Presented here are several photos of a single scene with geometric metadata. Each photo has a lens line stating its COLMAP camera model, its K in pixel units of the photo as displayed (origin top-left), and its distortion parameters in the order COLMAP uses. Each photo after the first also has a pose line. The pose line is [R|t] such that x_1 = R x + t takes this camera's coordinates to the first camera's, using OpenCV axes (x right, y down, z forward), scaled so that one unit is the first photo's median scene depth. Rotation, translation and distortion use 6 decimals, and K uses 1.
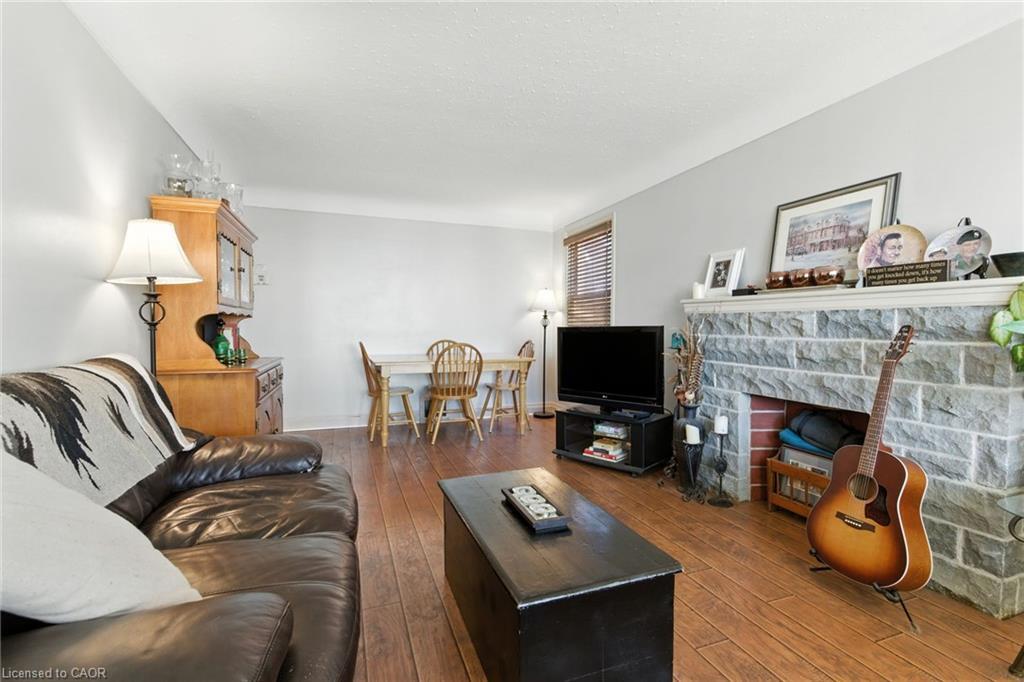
lens RADIAL K [[462.3, 0, 508.7], [0, 462.3, 342.3], [0, 0, 1]] dist [-0.001104, -0.000735]
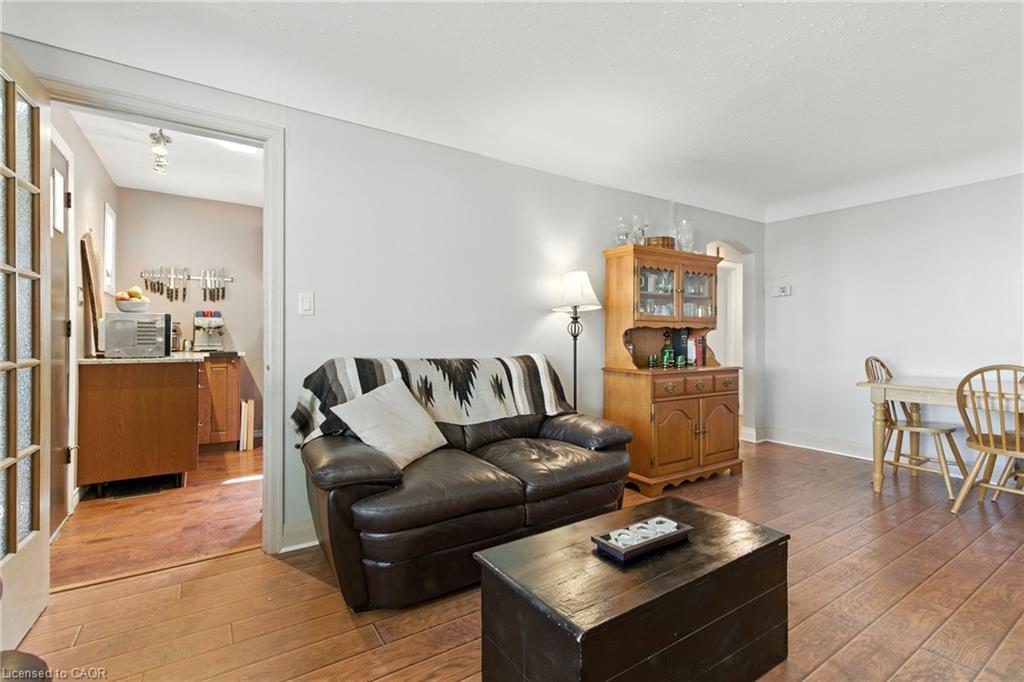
lens RADIAL K [[465.9, 0, 512.0], [0, 465.9, 341.0], [0, 0, 1]] dist [0.009719, -0.003796]
pose [[0.228920, 0.008313, -0.973410, 0.604022], [-0.034373, 0.999409, 0.000451, -0.013650], [0.972838, 0.033356, 0.229070, 0.359391]]
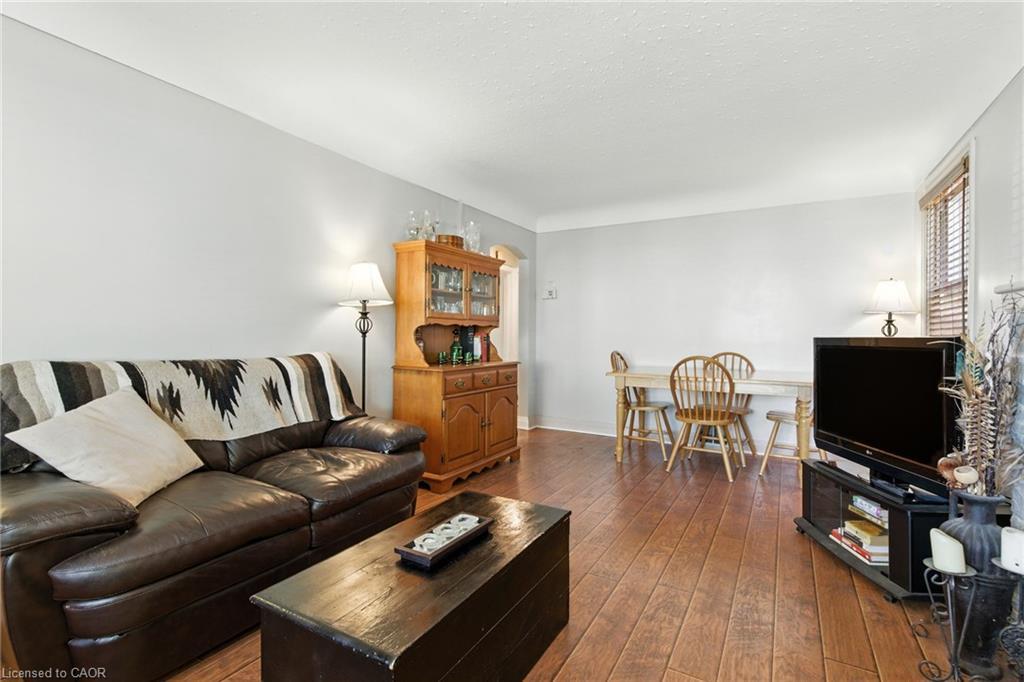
lens RADIAL K [[472.0, 0, 512.0], [0, 472.0, 336.6], [0, 0, 1]] dist [0.004610, -0.001080]
pose [[0.637454, 0.006154, -0.770464, 0.569866], [-0.031558, 0.999338, -0.018128, -0.013018], [0.769842, 0.035870, 0.637226, 0.342551]]
